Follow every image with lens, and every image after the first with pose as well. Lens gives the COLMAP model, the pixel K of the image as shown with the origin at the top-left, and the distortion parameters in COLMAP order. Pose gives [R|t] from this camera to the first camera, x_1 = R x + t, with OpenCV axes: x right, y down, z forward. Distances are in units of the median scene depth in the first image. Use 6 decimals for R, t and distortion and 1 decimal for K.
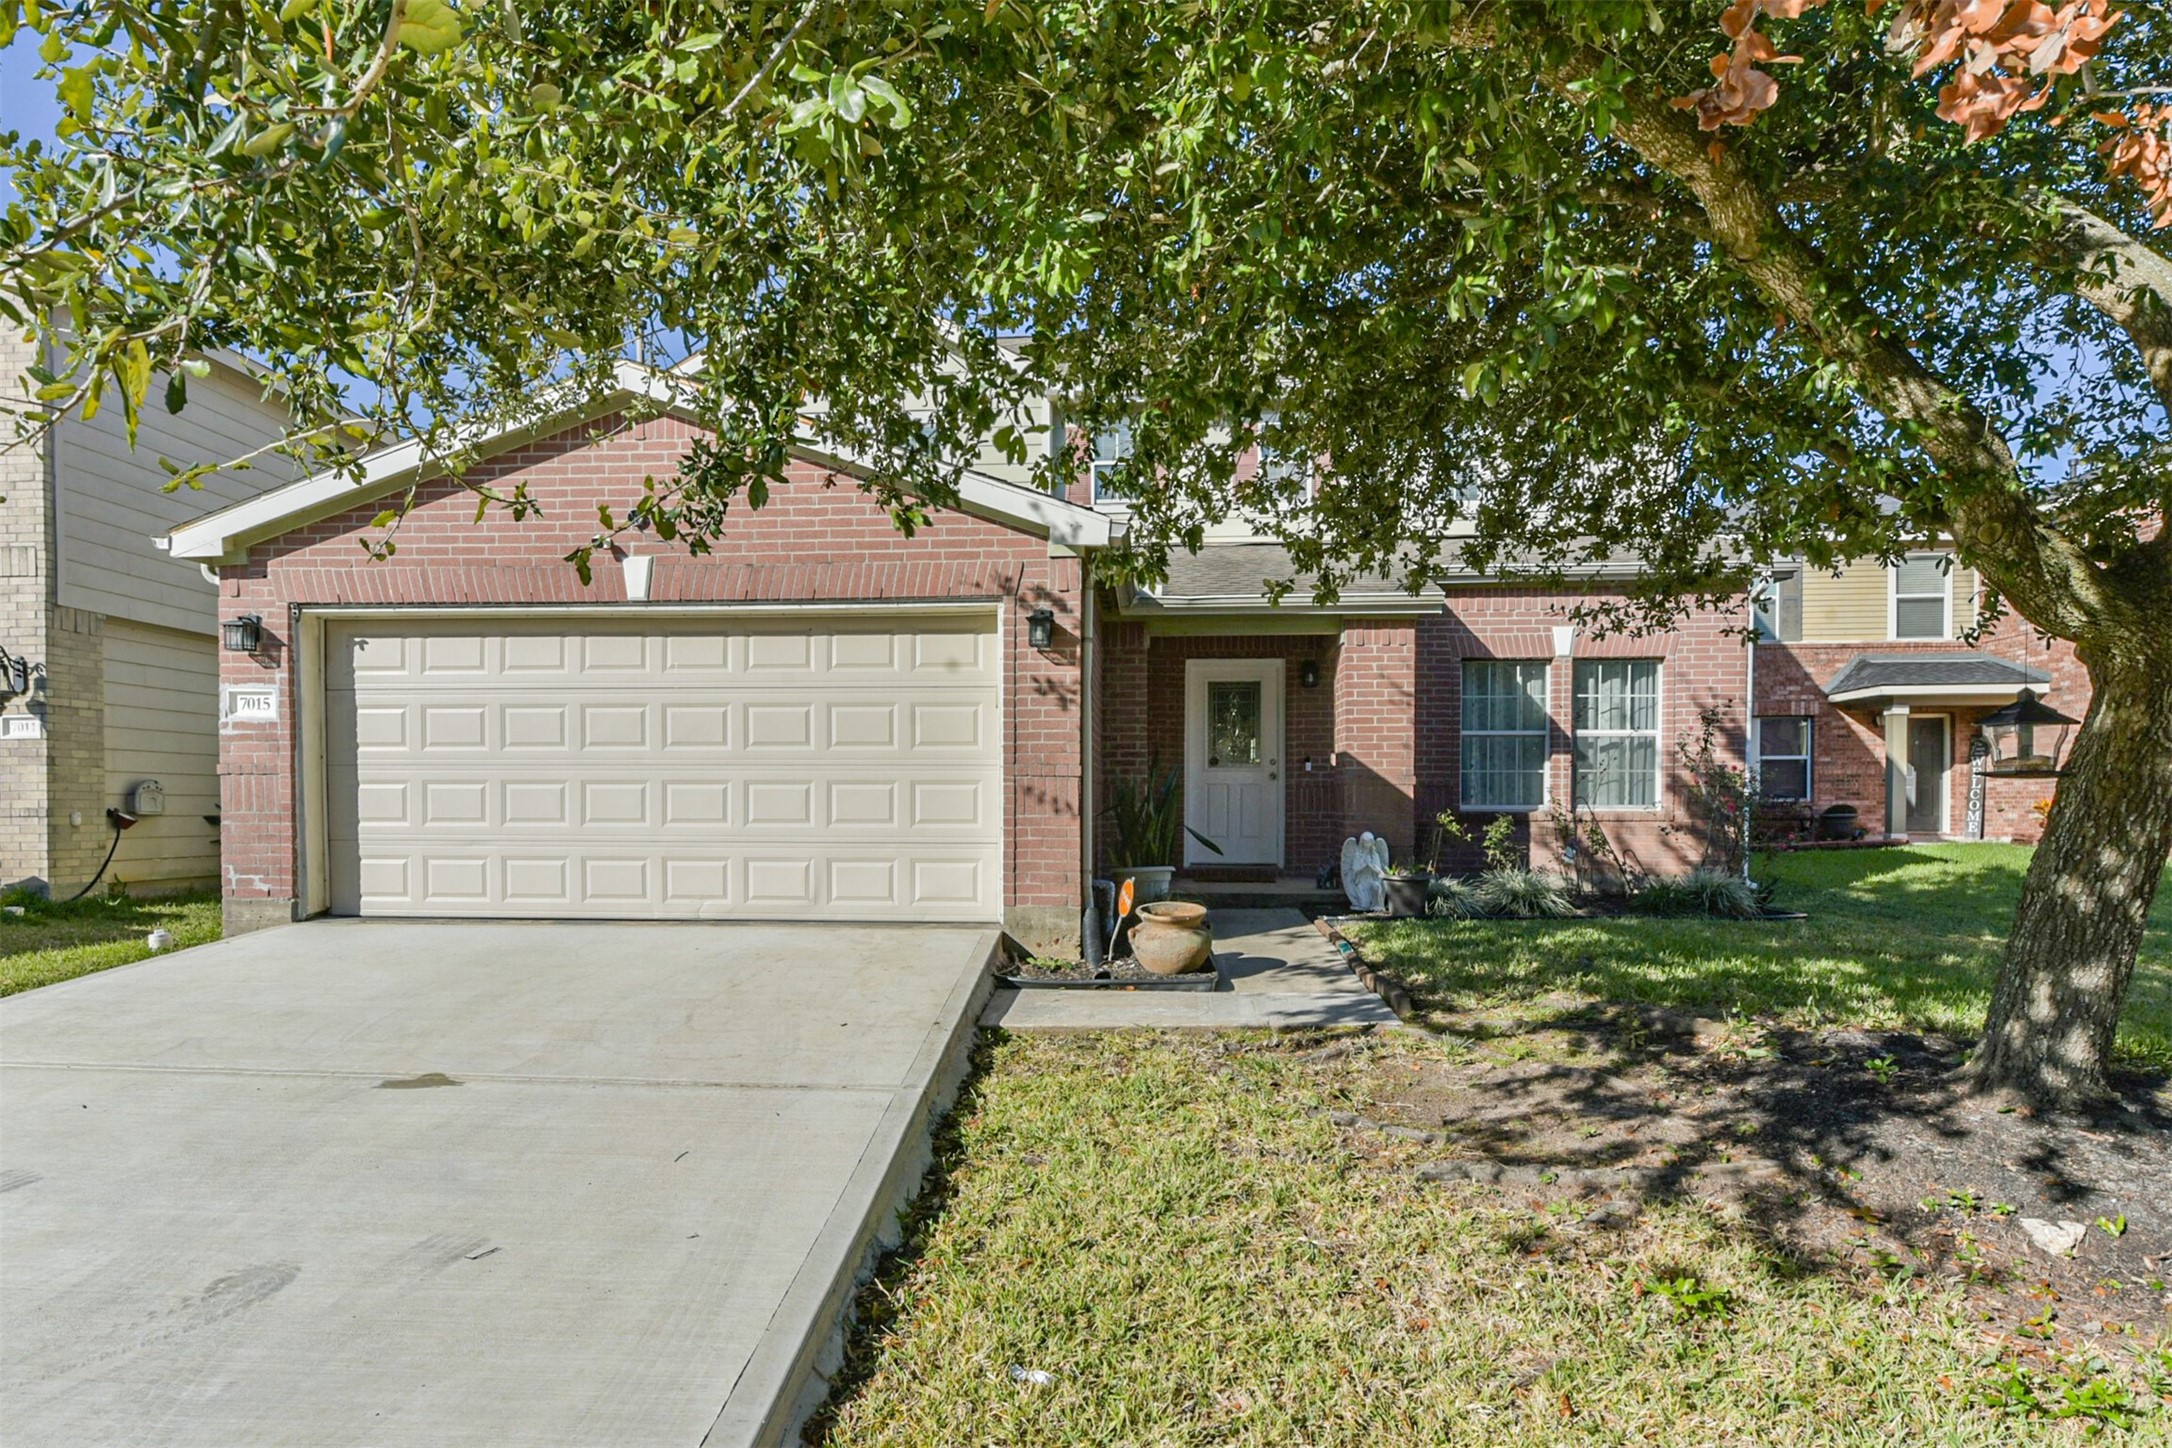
lens RADIAL K [[1201.2, 0, 1067.0], [0, 1201.2, 813.0], [0, 0, 1]] dist [0.000003, -0.000368]
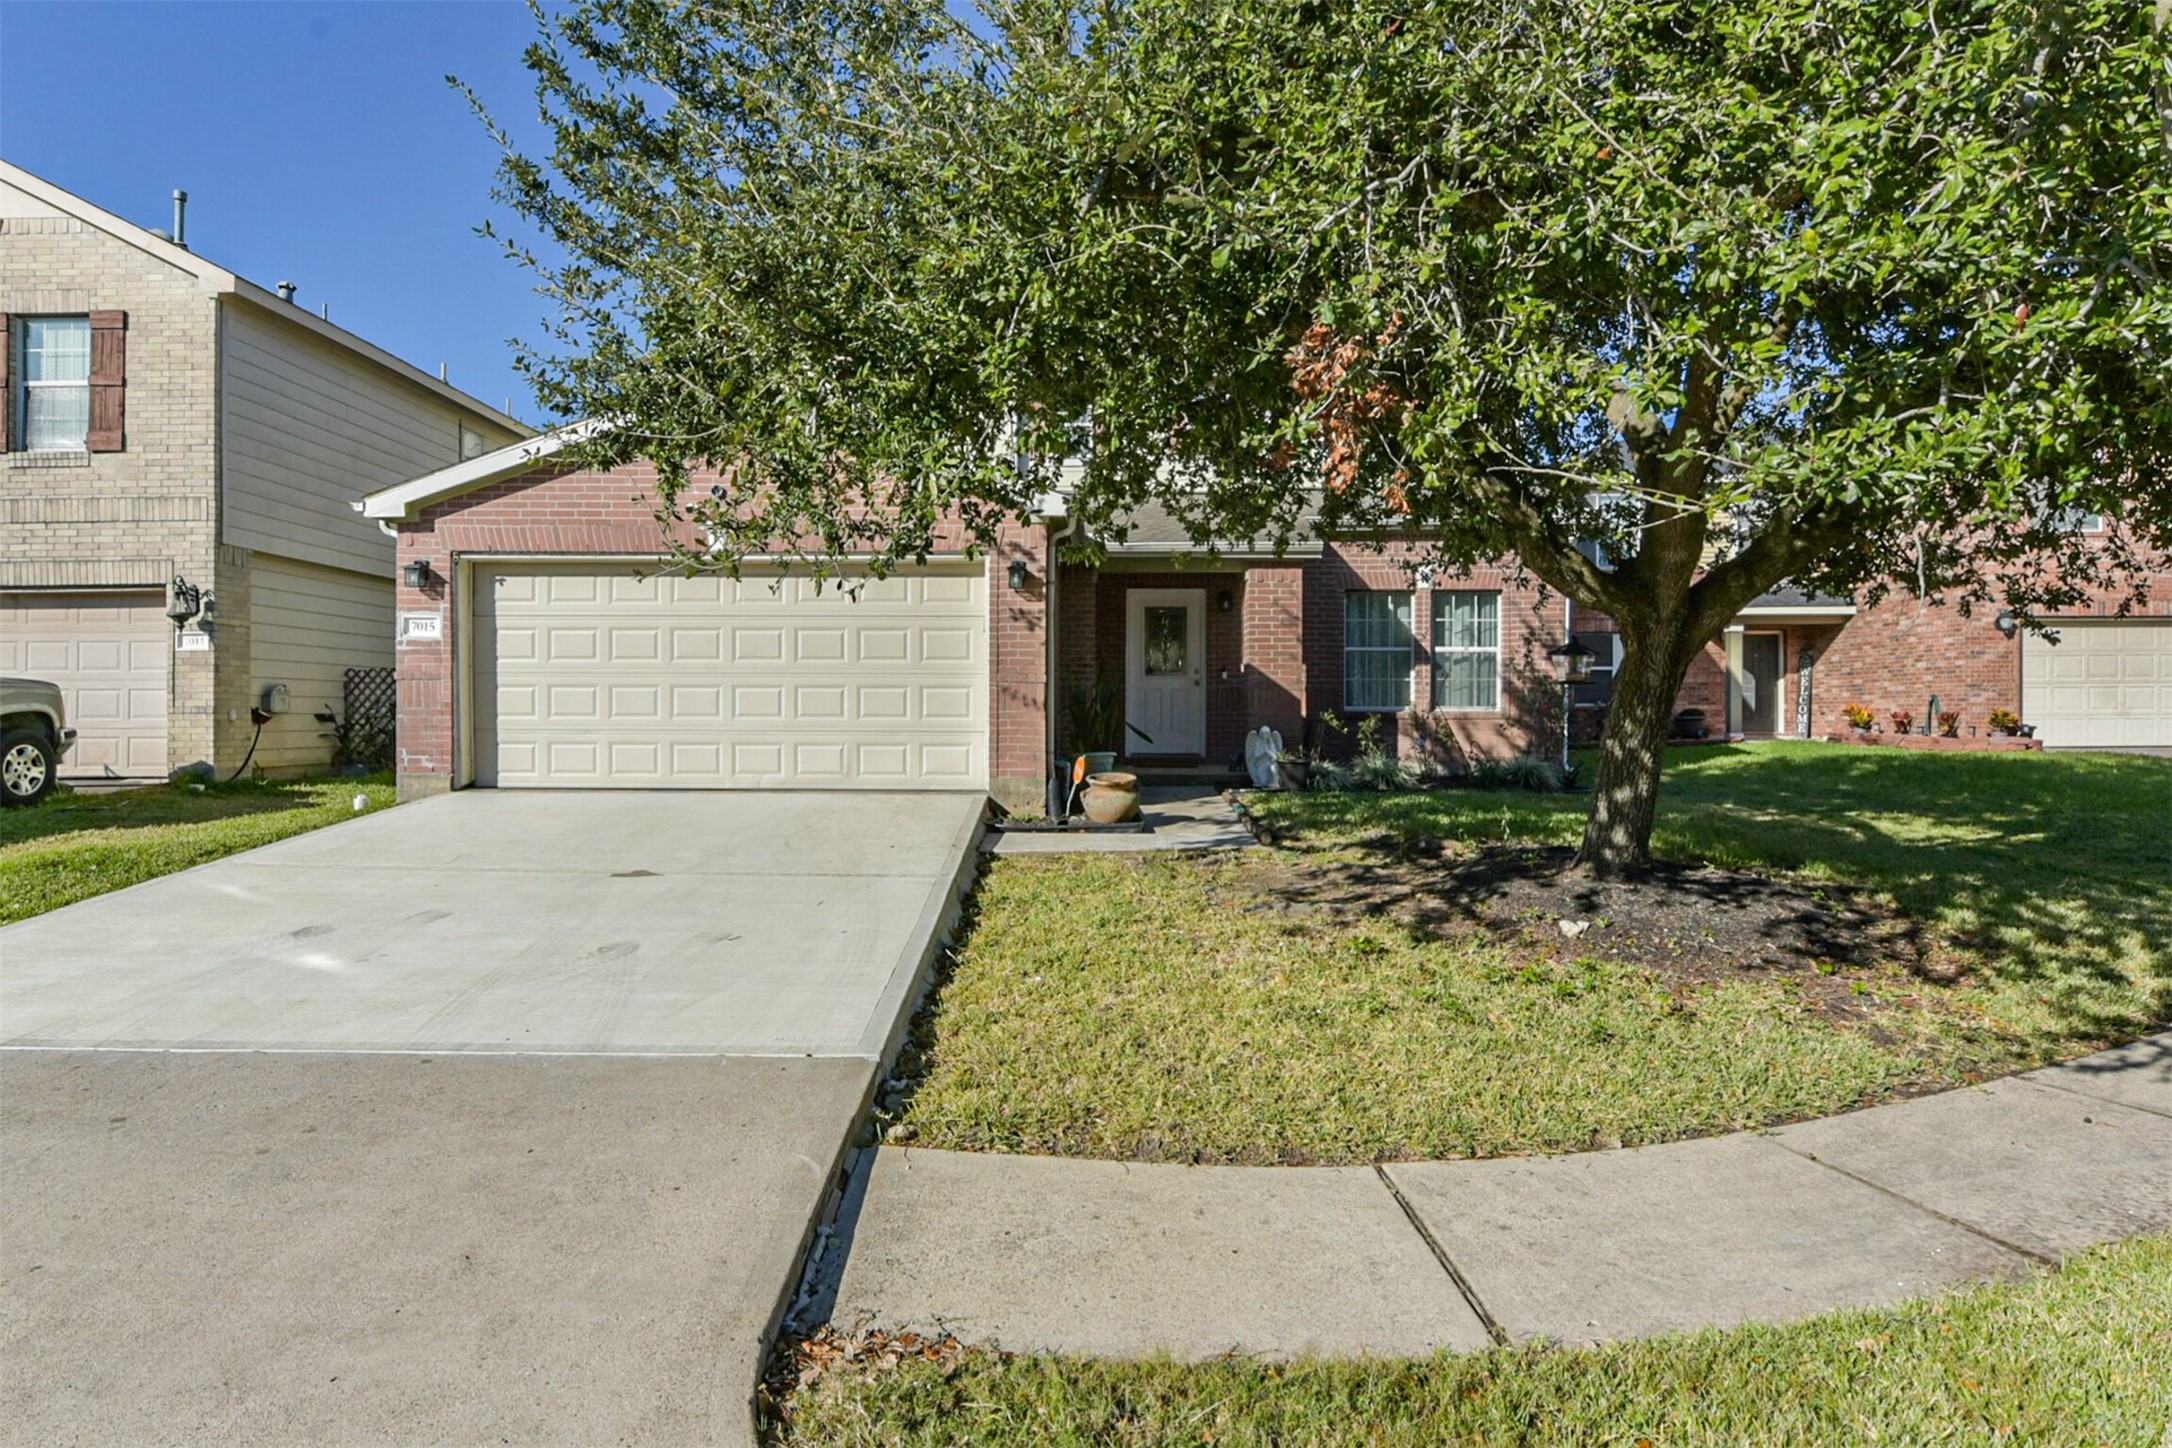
lens RADIAL K [[1190.5, 0, 1069.9], [0, 1190.5, 700.7], [0, 0, 1]] dist [-0.006002, 0.001403]
pose [[0.999119, 0.001210, 0.041938, -0.017357], [-0.000537, 0.999871, -0.016051, 0.011650], [-0.041952, 0.016014, 0.998991, -0.340615]]
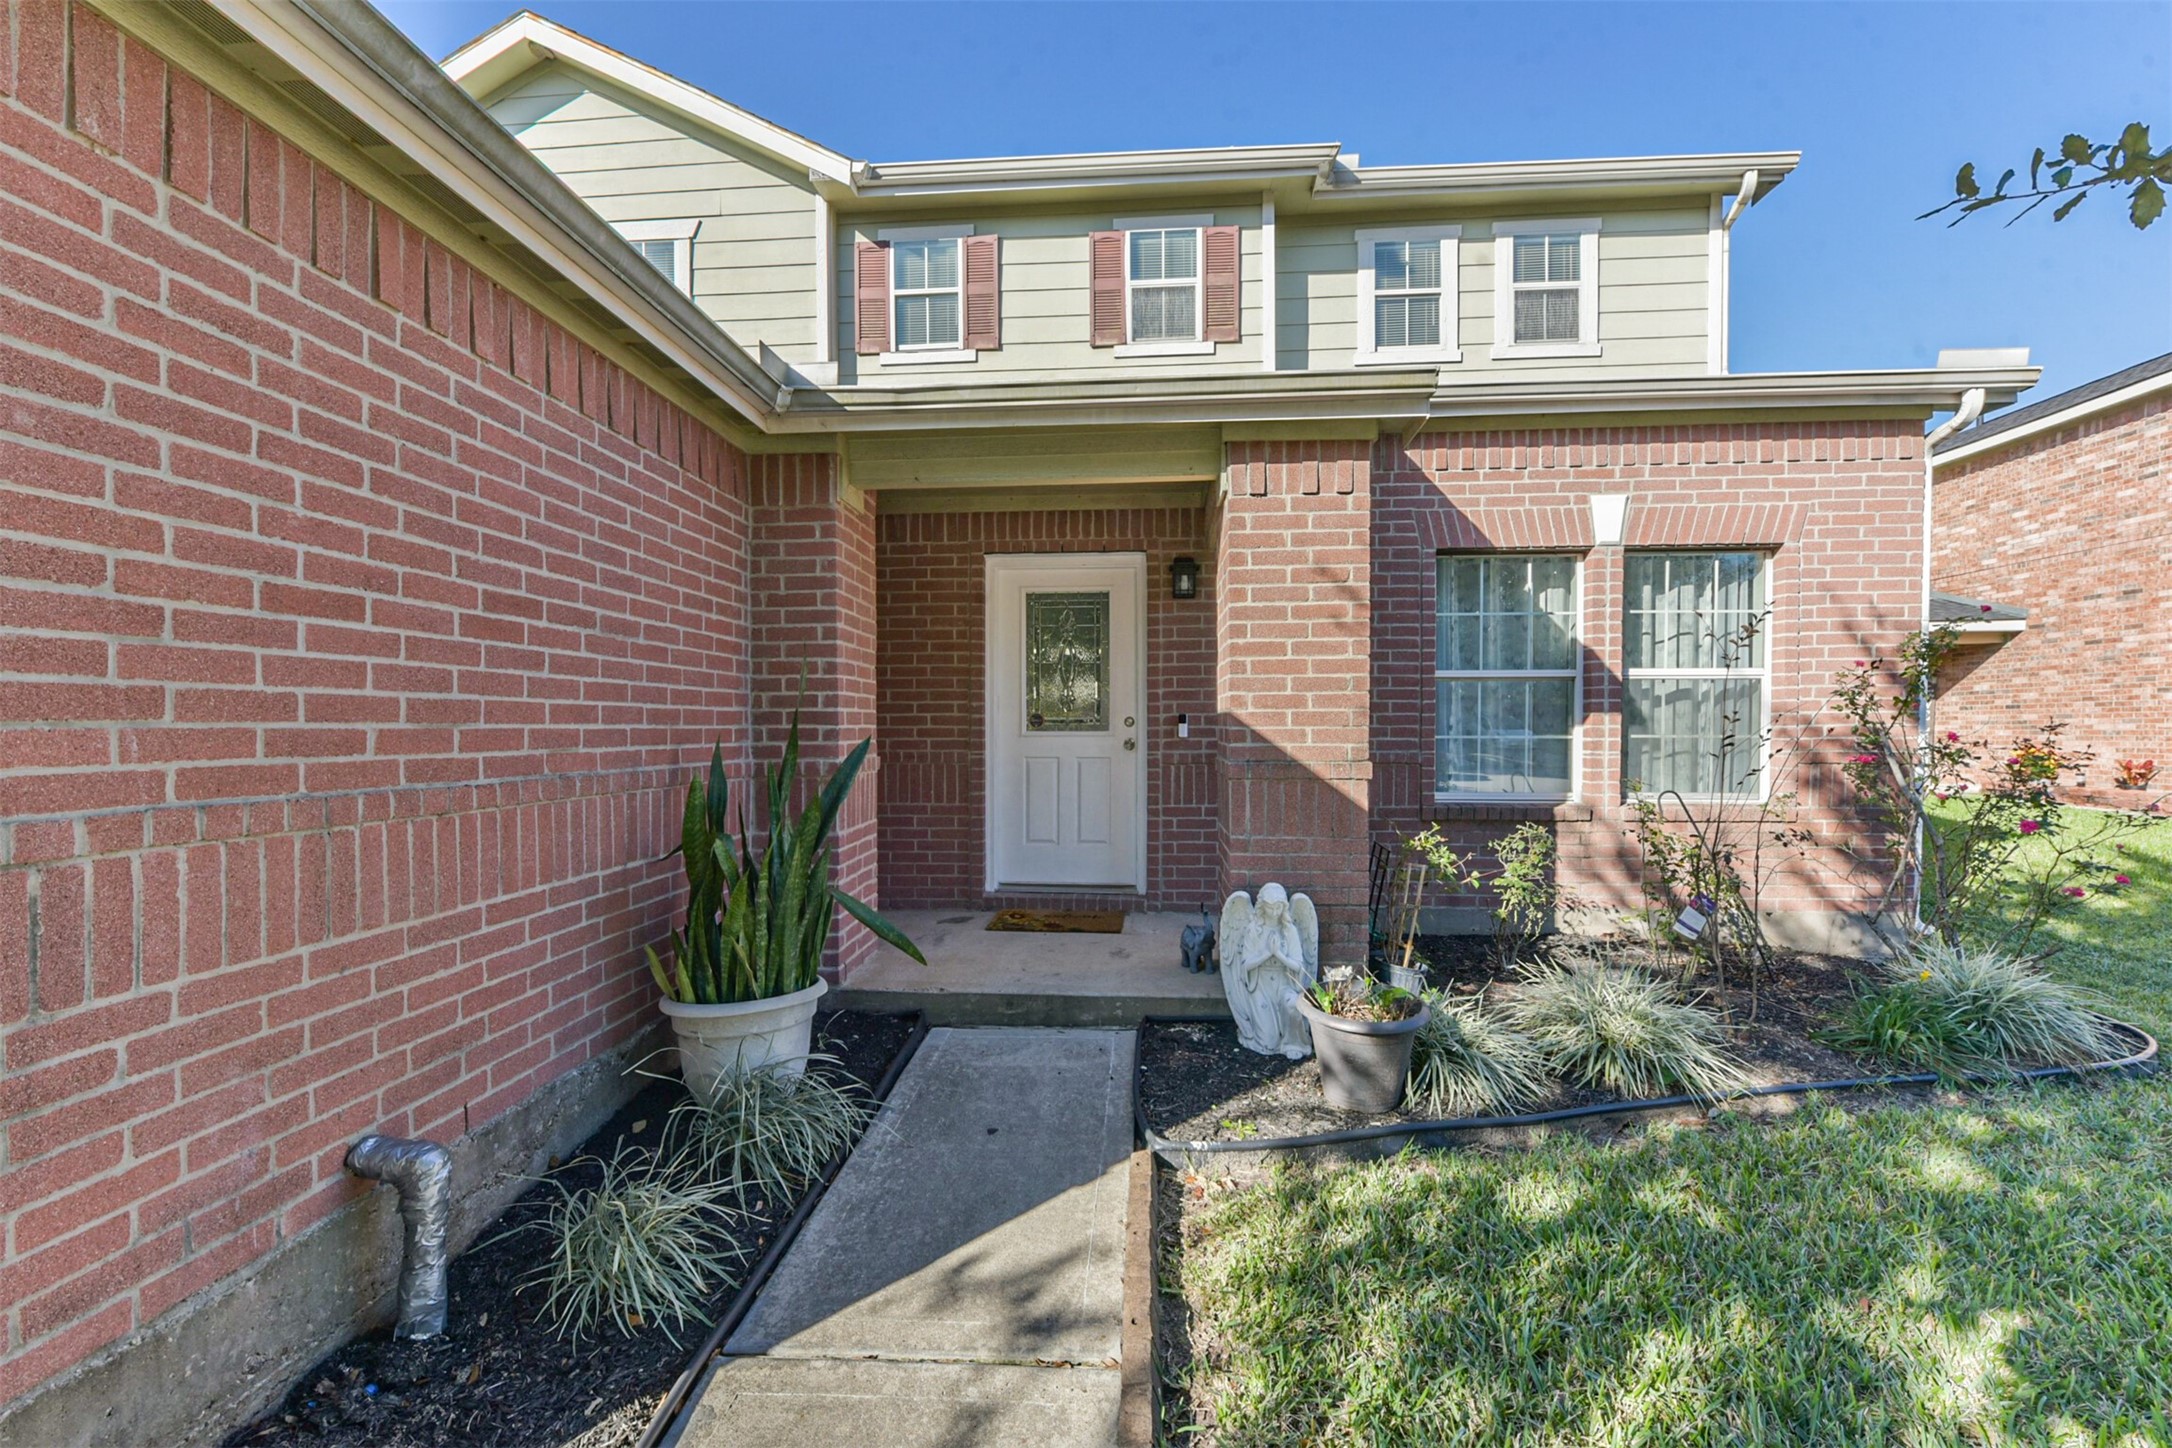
lens RADIAL K [[881.0, 0, 1083.8], [0, 881.0, 742.4], [0, 0, 1]] dist [-0.002163, -0.000273]
pose [[0.999935, -0.003782, 0.010712, 0.216450], [0.003709, 0.999970, 0.006782, -0.053055], [-0.010738, -0.006742, 0.999920, 0.823129]]
